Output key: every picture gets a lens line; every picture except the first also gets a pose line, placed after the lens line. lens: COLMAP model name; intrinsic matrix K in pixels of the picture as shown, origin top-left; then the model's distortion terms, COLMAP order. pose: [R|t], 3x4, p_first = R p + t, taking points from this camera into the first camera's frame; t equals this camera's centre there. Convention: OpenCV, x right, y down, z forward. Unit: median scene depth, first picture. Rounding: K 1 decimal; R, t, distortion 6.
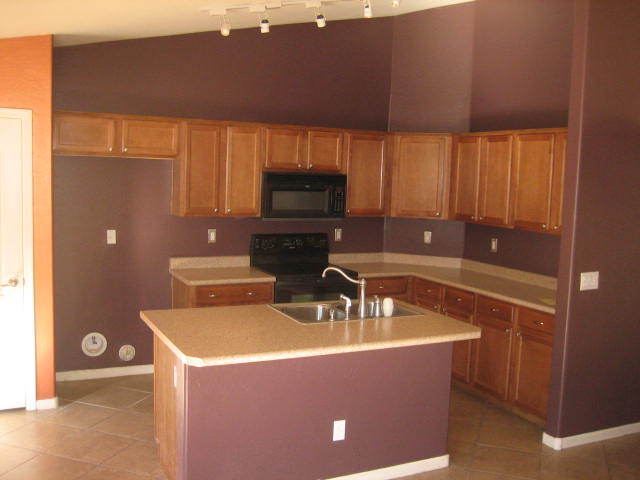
lens RADIAL K [[679.7, 0, 320.0], [0, 679.7, 240.0], [0, 0, 1]] dist [-0.198305, 0.371500]
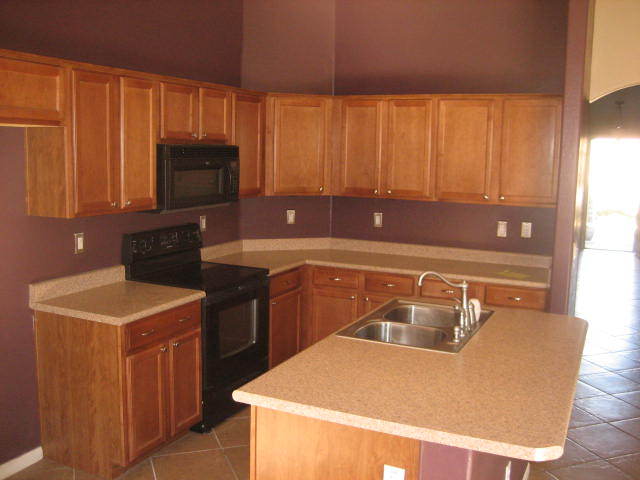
lens RADIAL K [[679.7, 0, 320.0], [0, 679.7, 240.0], [0, 0, 1]] dist [-0.198305, 0.371500]
pose [[0.773972, -0.103500, 0.624704, -0.399029], [0.068986, 0.994462, 0.079292, -0.045953], [-0.629451, -0.018274, 0.776825, 0.353269]]
